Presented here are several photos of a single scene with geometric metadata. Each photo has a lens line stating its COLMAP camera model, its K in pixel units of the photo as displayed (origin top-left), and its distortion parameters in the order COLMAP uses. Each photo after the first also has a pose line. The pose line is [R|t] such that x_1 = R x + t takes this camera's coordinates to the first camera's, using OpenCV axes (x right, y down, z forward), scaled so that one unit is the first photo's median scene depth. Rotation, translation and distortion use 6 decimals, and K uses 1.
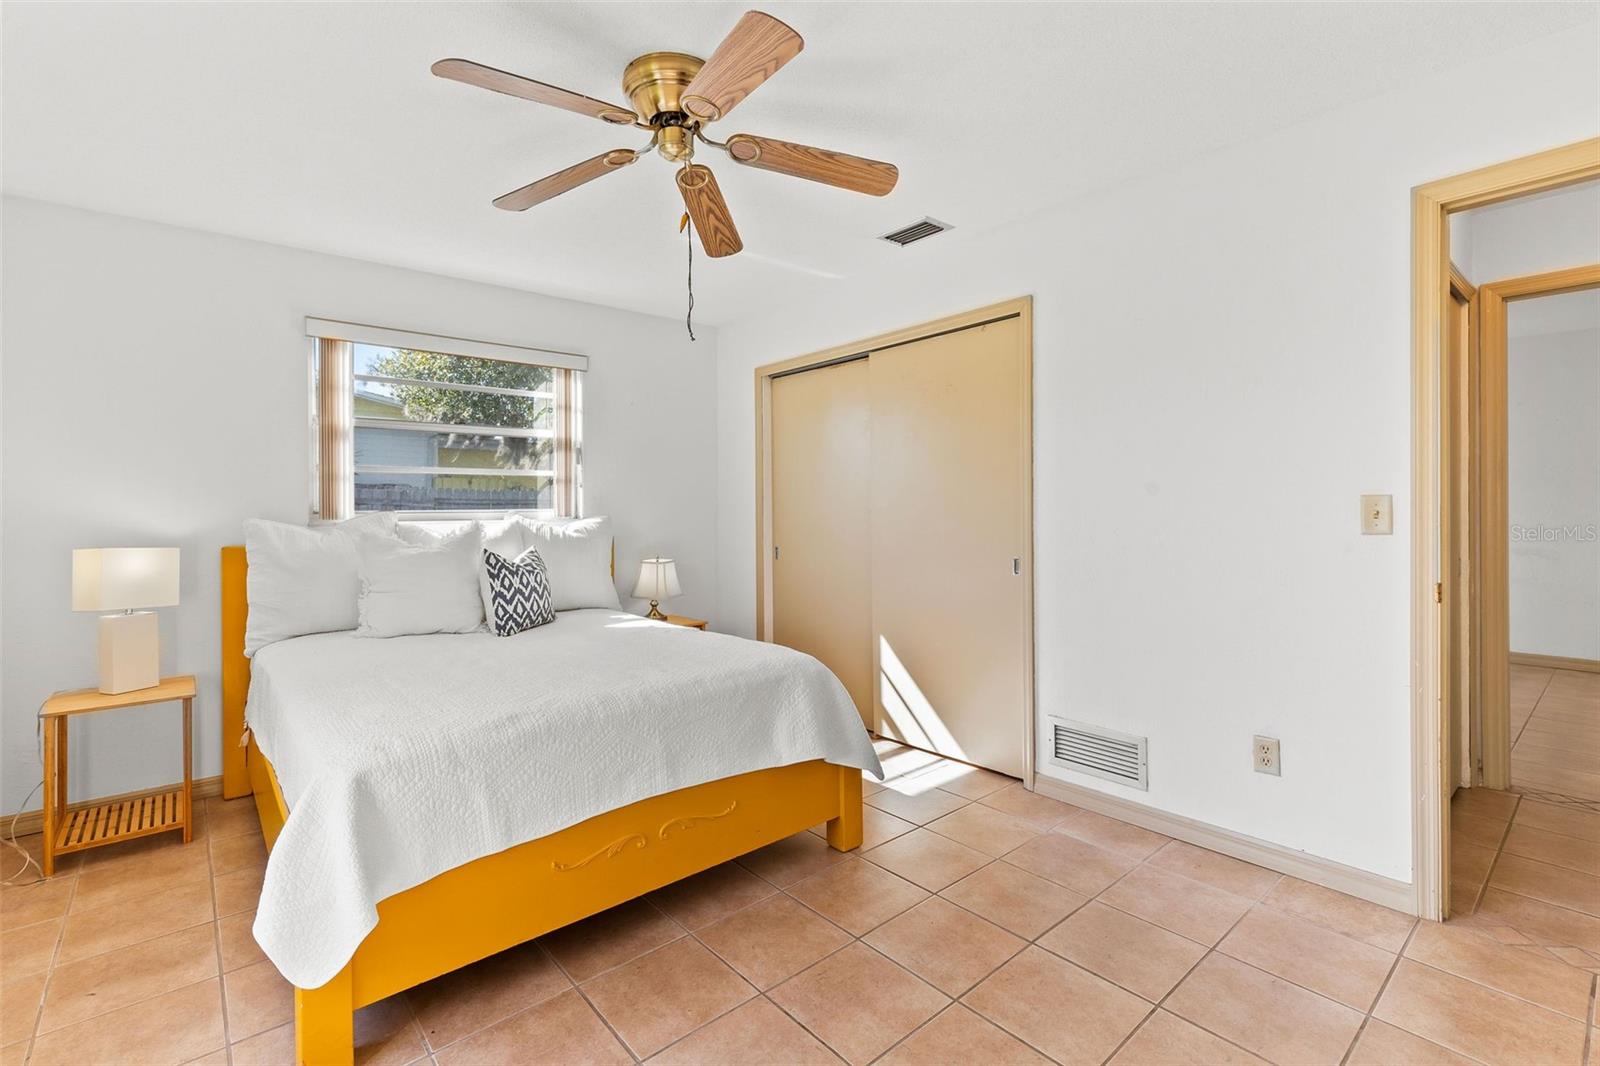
lens RADIAL K [[728.3, 0, 800.0], [0, 728.3, 525.5], [0, 0, 1]] dist [0.009781, -0.003417]
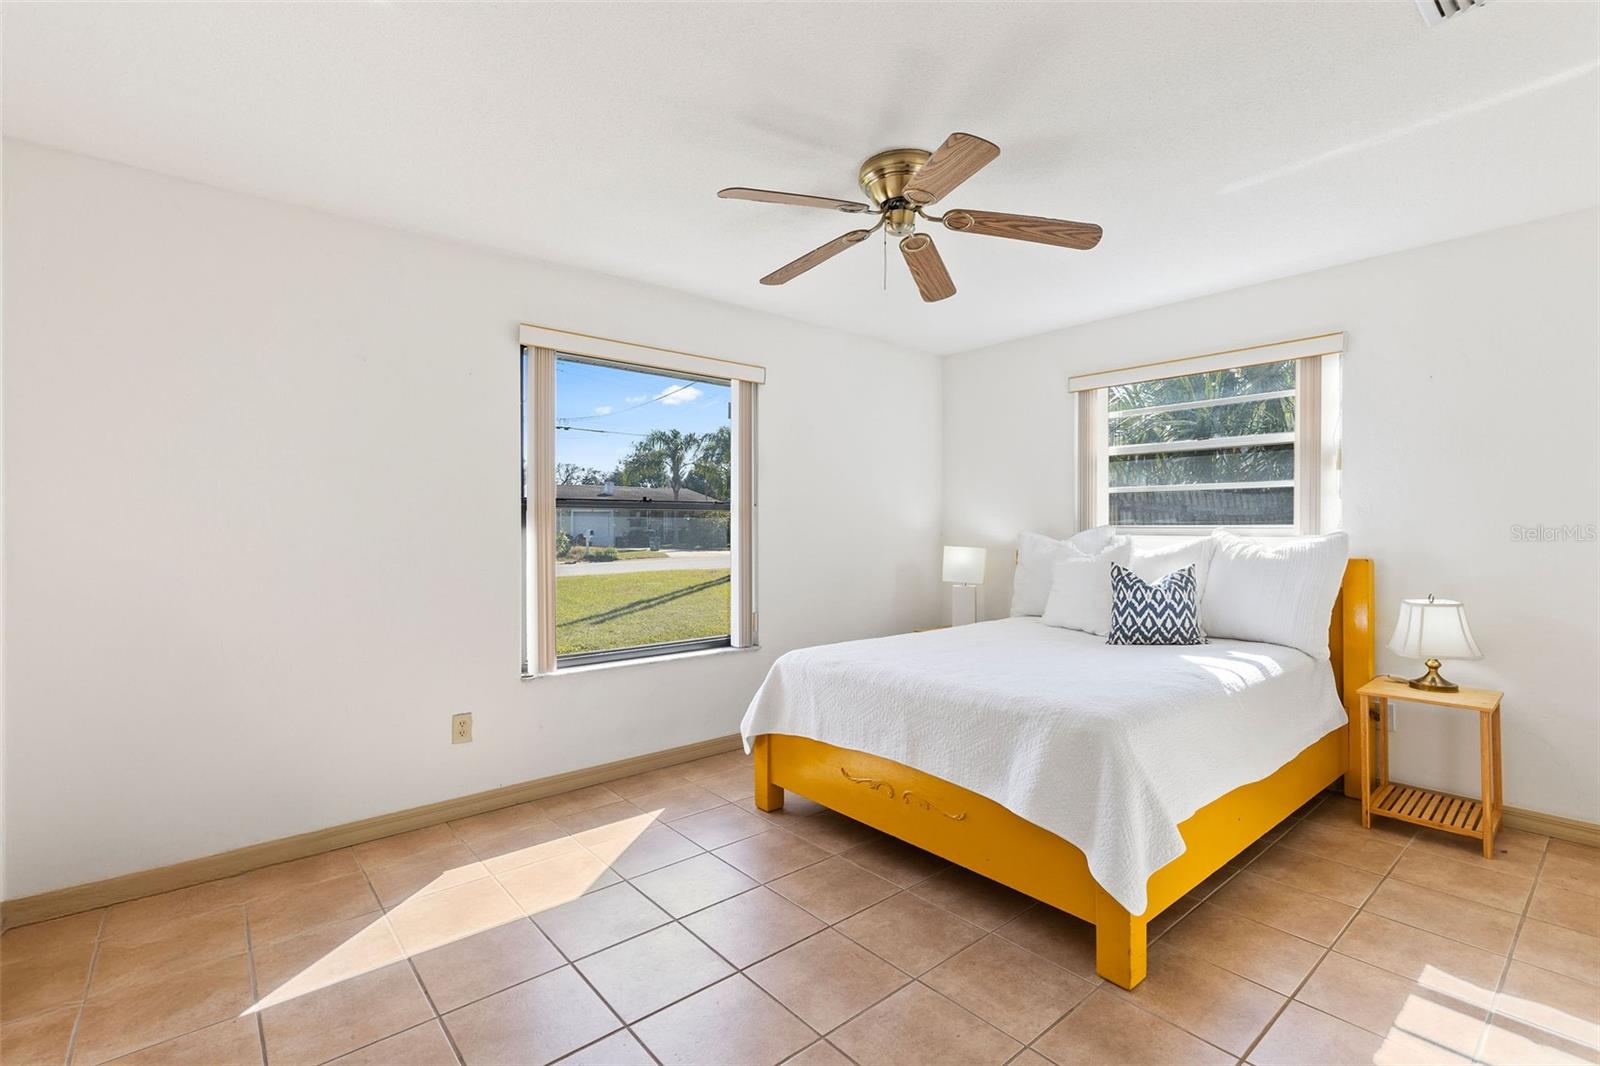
lens RADIAL K [[728.3, 0, 816.0], [0, 728.3, 526.7], [0, 0, 1]] dist [0.009781, -0.003417]
pose [[-0.004180, 0.011213, -0.999928, 0.642115], [-0.012219, 0.999862, 0.011263, -0.025897], [0.999917, 0.012266, -0.004042, 0.533521]]
